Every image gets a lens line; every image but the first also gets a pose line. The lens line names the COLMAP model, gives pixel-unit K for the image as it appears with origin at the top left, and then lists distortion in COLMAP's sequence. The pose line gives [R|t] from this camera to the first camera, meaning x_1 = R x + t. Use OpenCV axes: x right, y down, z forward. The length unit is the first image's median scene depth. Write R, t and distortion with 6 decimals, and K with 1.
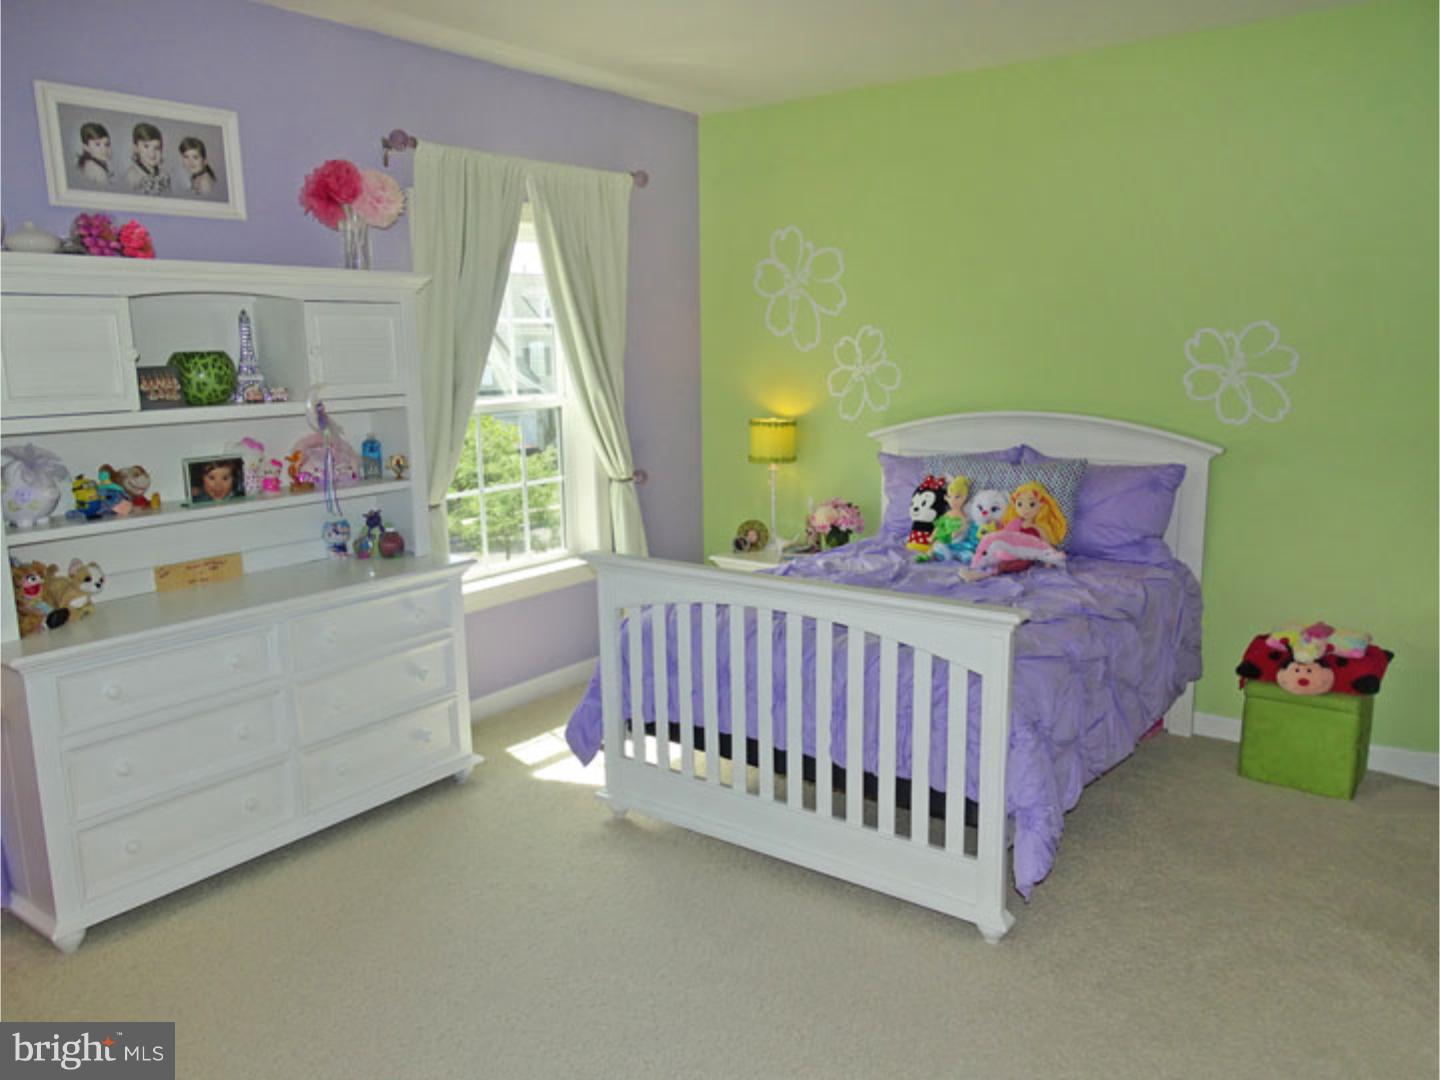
lens RADIAL K [[1080.5, 0, 721.0], [0, 1080.5, 542.3], [0, 0, 1]] dist [0.003428, -0.003881]
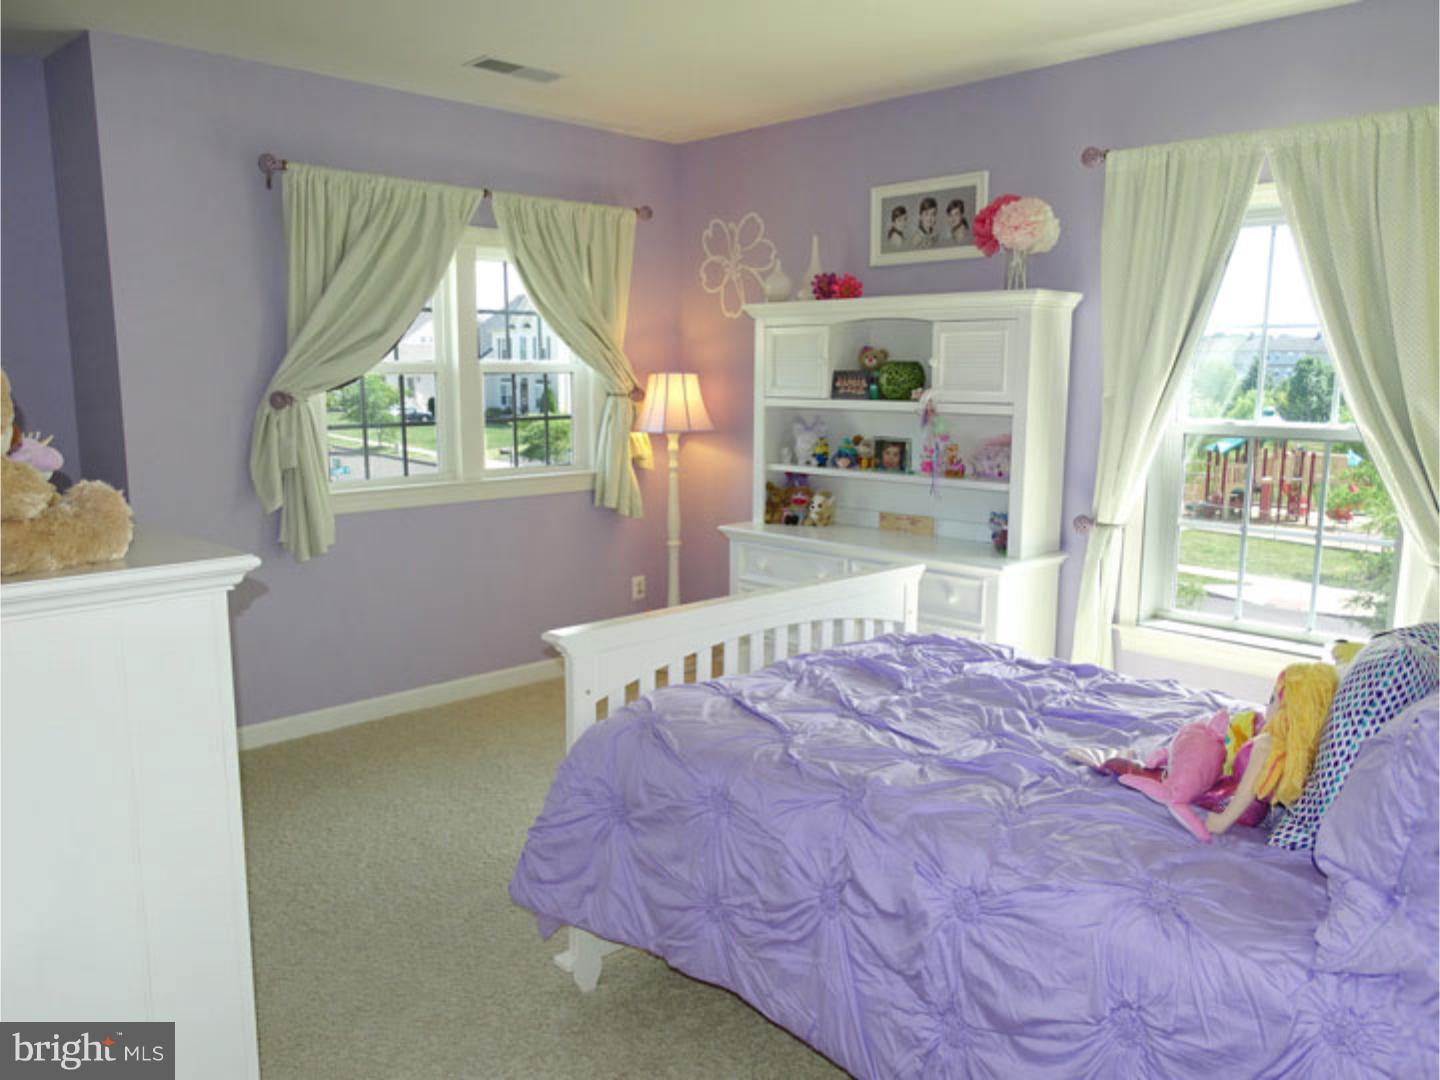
lens RADIAL K [[1080.5, 0, 719.6], [0, 1080.5, 541.1], [0, 0, 1]] dist [0.003428, -0.003881]
pose [[-0.162149, 0.164669, -0.972929, 0.929748], [-0.189050, 0.962529, 0.194416, -0.180843], [0.968487, 0.215457, -0.124943, 1.002259]]
